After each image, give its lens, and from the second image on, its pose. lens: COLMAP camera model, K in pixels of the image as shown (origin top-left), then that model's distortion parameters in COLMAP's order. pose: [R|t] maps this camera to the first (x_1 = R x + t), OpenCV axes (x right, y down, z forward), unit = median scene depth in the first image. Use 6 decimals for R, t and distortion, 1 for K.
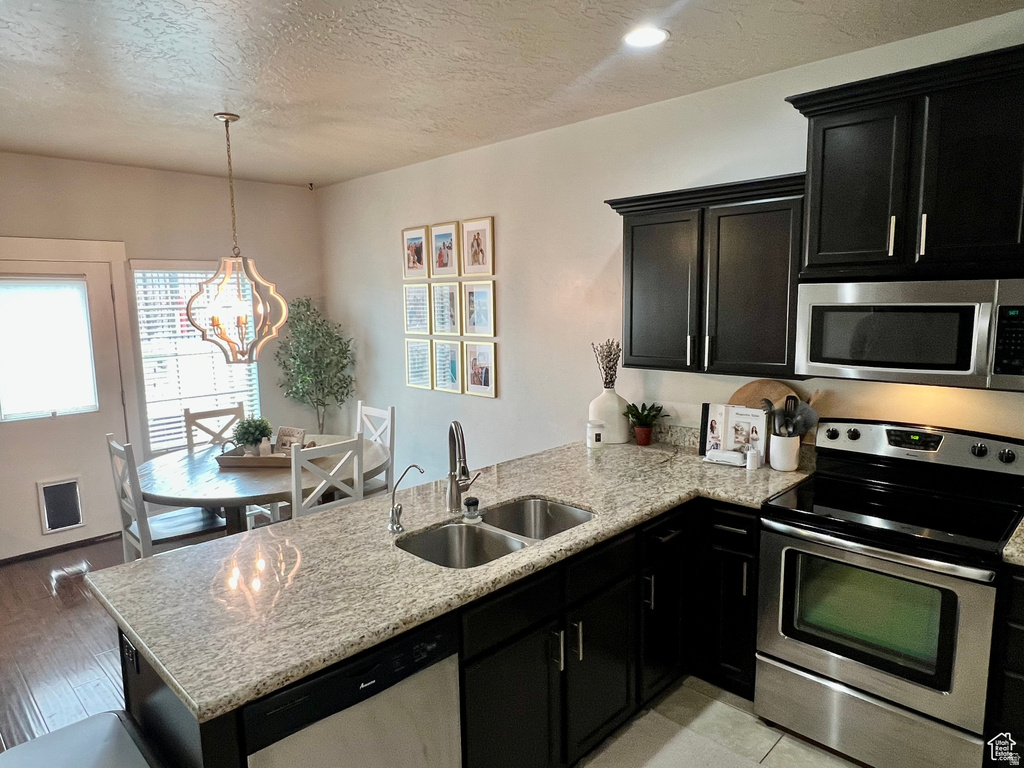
lens RADIAL K [[654.2, 0, 512.0], [0, 654.2, 384.0], [0, 0, 1]] dist [0.001852, 0.000459]
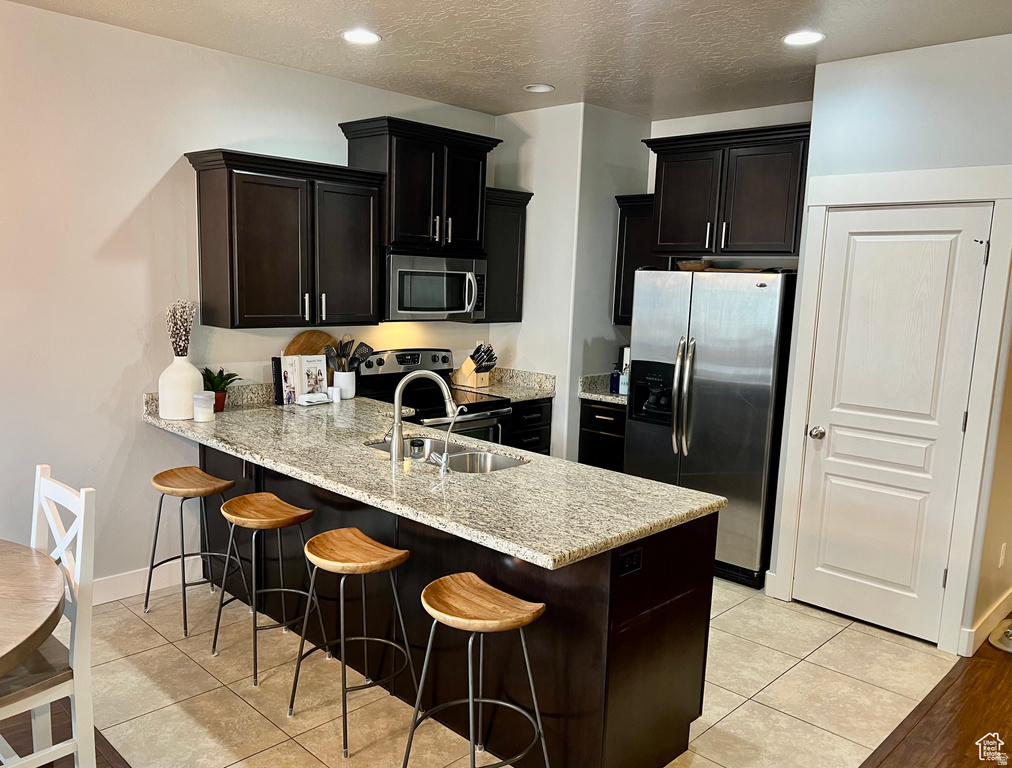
lens RADIAL K [[792.1, 0, 506.0], [0, 792.1, 384.0], [0, 0, 1]] dist [-0.001075, -0.000060]
pose [[-0.016403, -0.119655, 0.992680, -1.079861], [0.096546, 0.987985, 0.120685, -0.051404], [-0.995193, 0.097819, -0.004654, 0.662468]]
